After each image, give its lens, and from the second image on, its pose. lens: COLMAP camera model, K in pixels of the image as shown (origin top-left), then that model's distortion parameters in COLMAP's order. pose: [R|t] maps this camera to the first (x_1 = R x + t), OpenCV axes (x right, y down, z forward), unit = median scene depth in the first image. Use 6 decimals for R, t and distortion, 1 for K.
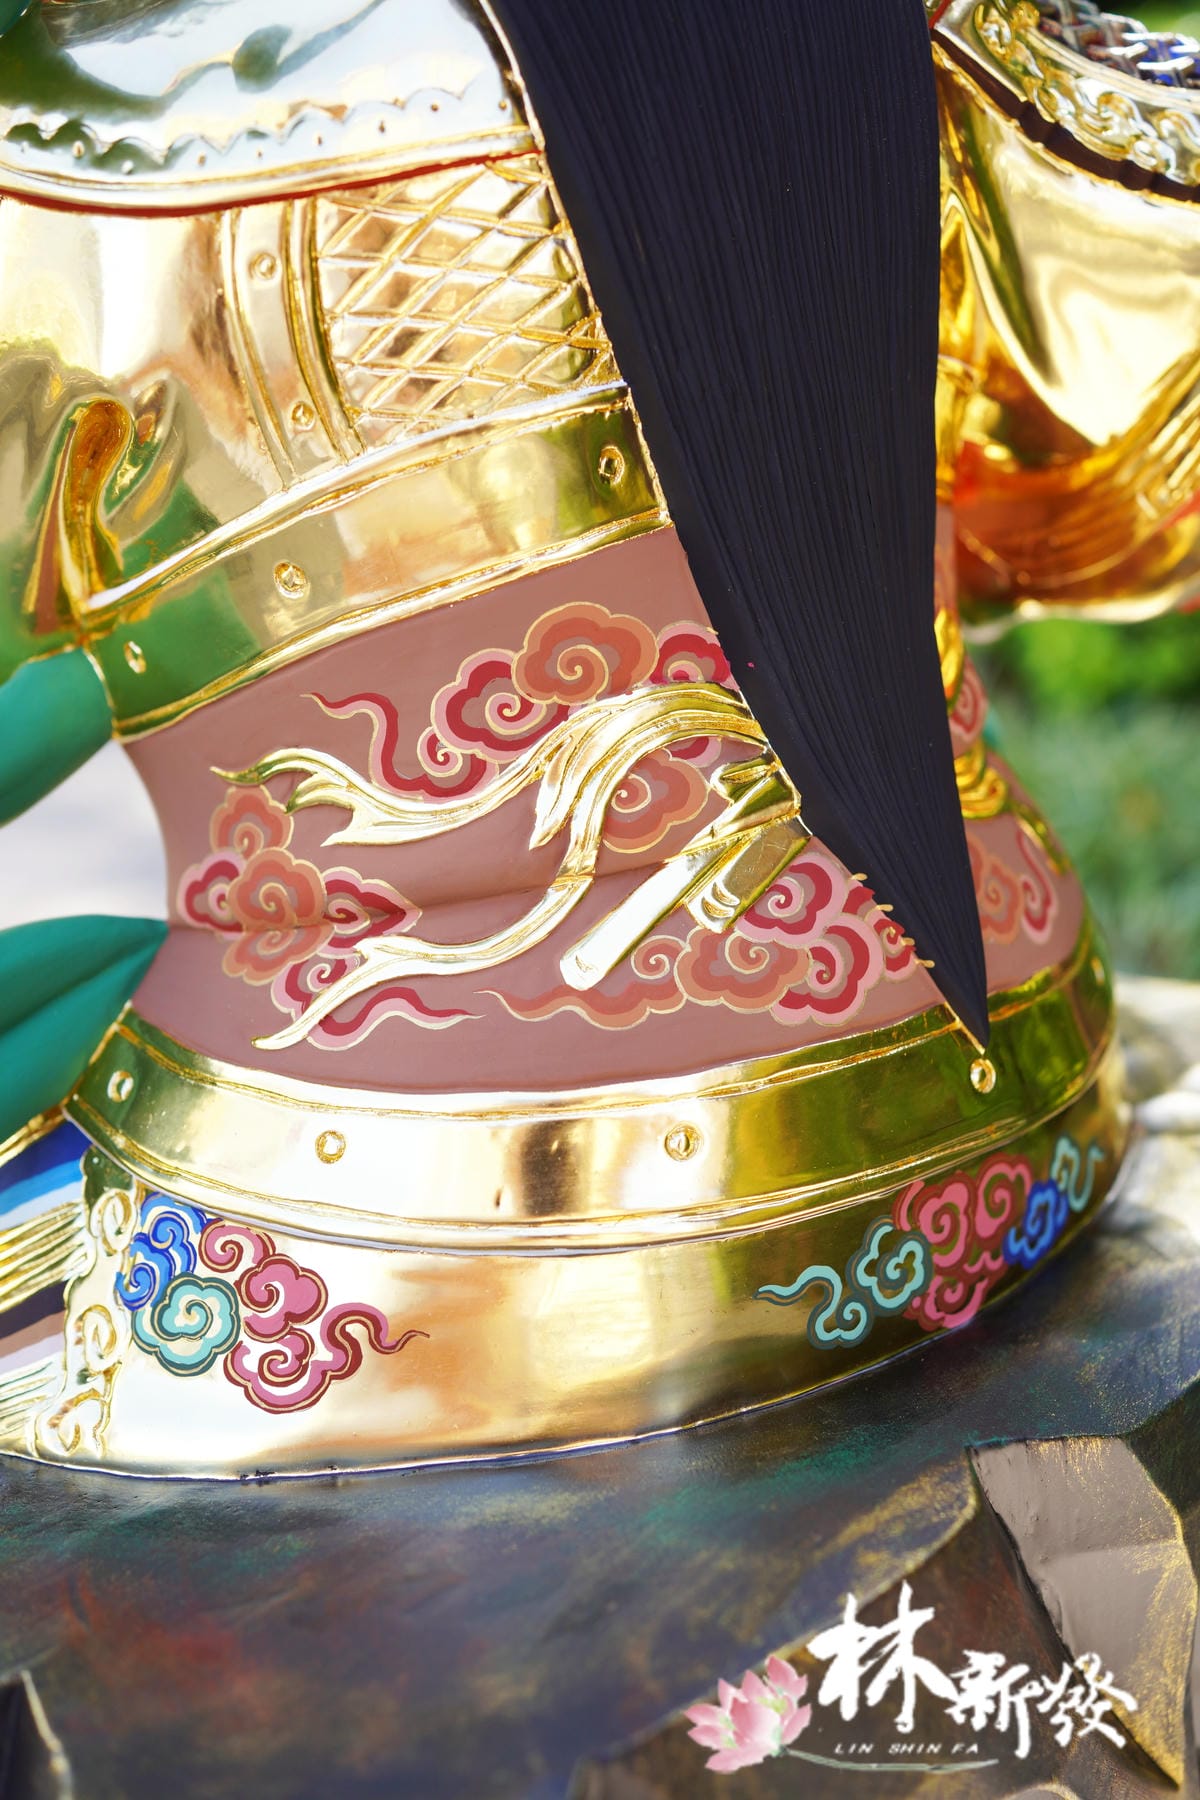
lens RADIAL K [[1831.1, 0, 600.0], [0, 1831.1, 900.0], [0, 0, 1]] dist [0.026503, 0.021513]
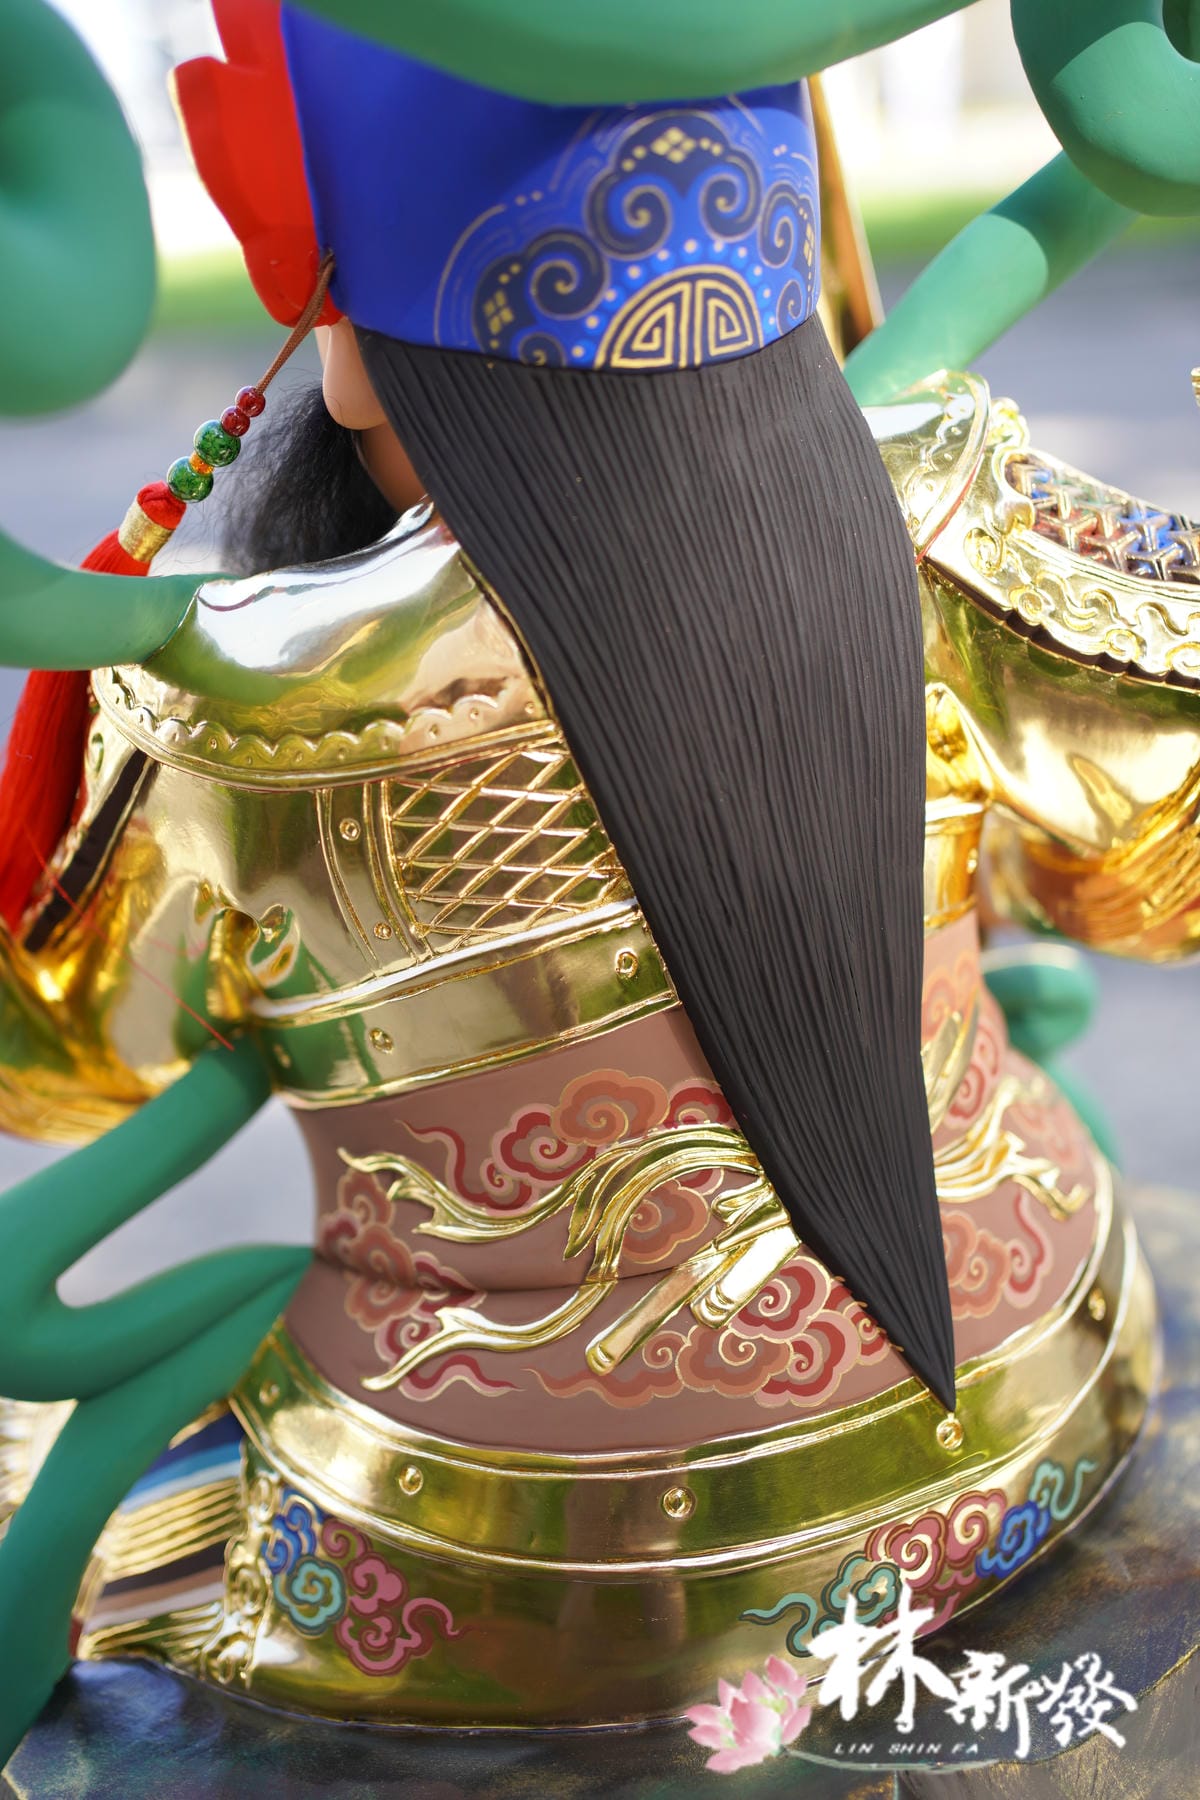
lens RADIAL K [[1831.1, 0, 600.0], [0, 1831.1, 900.0], [0, 0, 1]] dist [0.026503, 0.021513]
pose [[0.982527, 0.022245, -0.184785, 0.207504], [-0.010580, 0.997902, 0.063873, -0.344867], [0.185818, -0.060802, 0.980701, -0.212816]]
